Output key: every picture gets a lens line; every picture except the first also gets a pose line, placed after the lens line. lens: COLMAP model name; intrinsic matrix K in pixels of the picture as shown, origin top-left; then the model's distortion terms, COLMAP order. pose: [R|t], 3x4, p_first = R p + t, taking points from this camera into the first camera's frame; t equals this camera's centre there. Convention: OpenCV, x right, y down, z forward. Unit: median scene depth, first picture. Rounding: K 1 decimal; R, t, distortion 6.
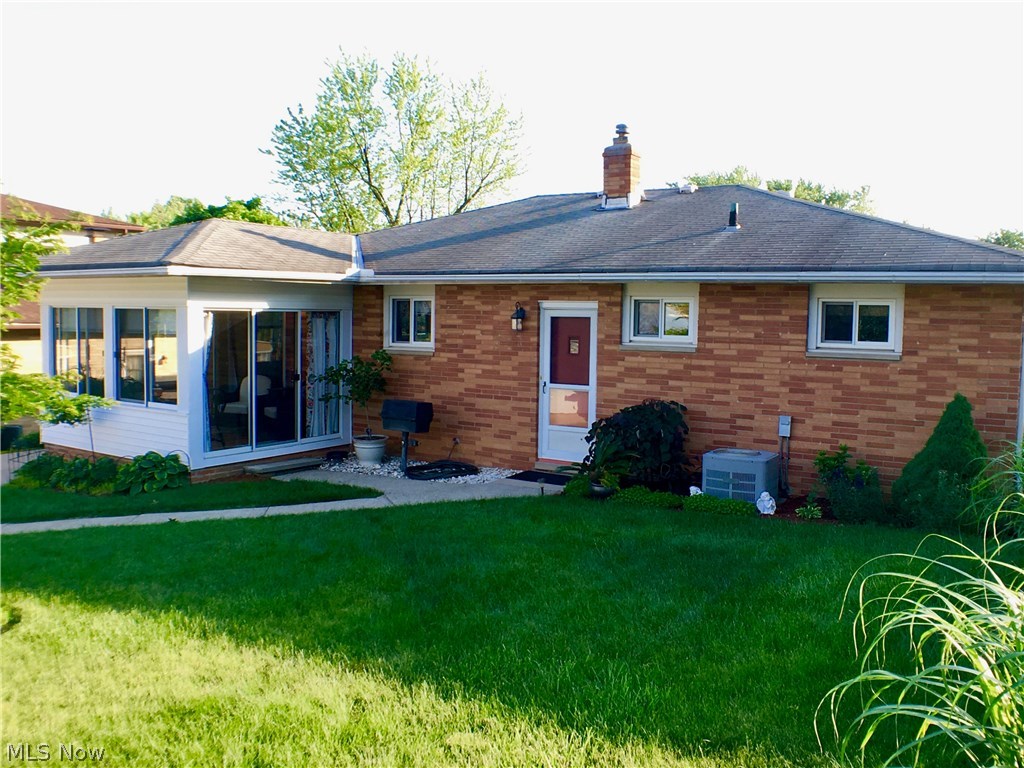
lens RADIAL K [[889.8, 0, 507.6], [0, 889.8, 381.7], [0, 0, 1]] dist [-0.113642, 0.048392]
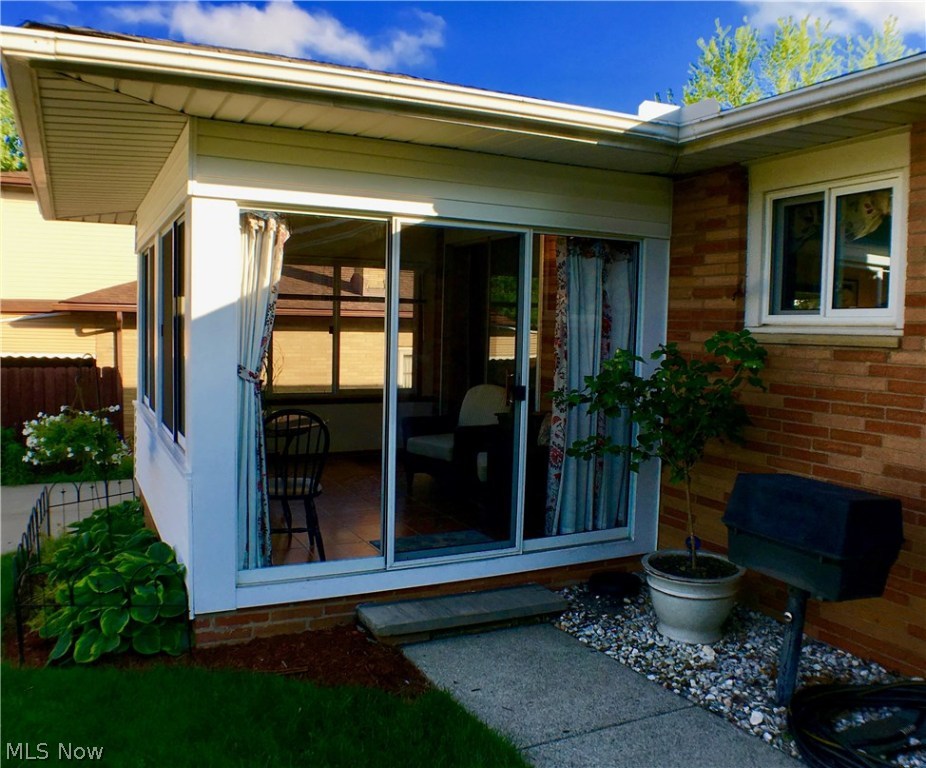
lens RADIAL K [[685.4, 0, 462.7], [0, 685.4, 371.7], [0, 0, 1]] dist [-0.079059, 0.003554]
pose [[0.850946, 0.034355, -0.524128, -0.091121], [-0.050032, 0.998623, -0.015773, -0.008248], [0.522865, 0.039645, 0.851493, 0.698367]]
